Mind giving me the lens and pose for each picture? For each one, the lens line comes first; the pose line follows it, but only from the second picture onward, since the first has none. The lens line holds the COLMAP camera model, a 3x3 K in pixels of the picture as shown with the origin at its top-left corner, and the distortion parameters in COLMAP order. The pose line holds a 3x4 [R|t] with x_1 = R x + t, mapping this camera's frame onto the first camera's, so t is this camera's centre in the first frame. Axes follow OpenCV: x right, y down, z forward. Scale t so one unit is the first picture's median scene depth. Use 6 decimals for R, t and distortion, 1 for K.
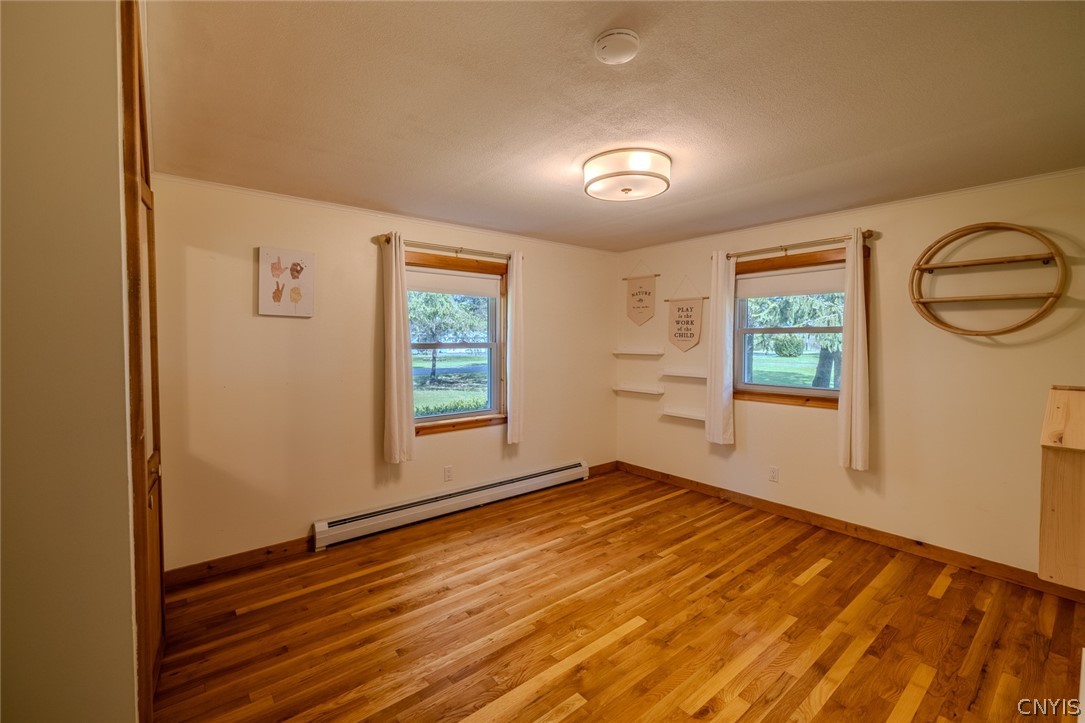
lens RADIAL K [[457.2, 0, 537.8], [0, 457.2, 352.8], [0, 0, 1]] dist [0.002249, 0.000456]
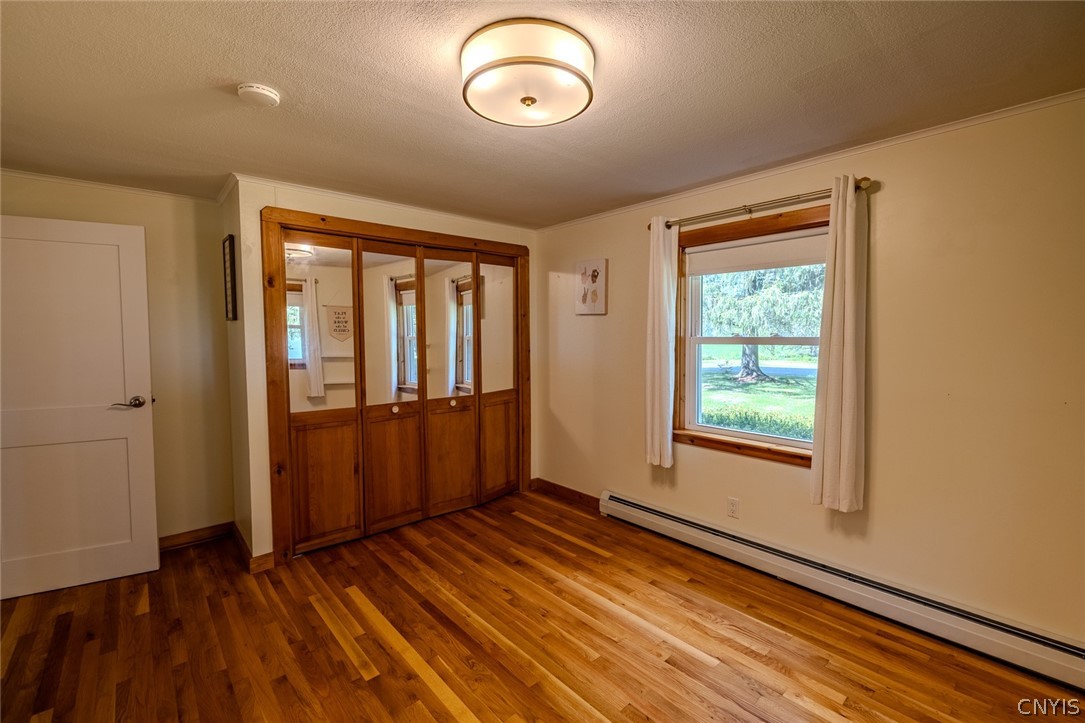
lens RADIAL K [[457.2, 0, 537.8], [0, 457.2, 352.8], [0, 0, 1]] dist [0.002249, 0.000456]
pose [[0.054736, 0.033069, -0.997953, 0.682321], [-0.030175, 0.999050, 0.031451, -0.010205], [0.998045, 0.028391, 0.055681, 0.791622]]
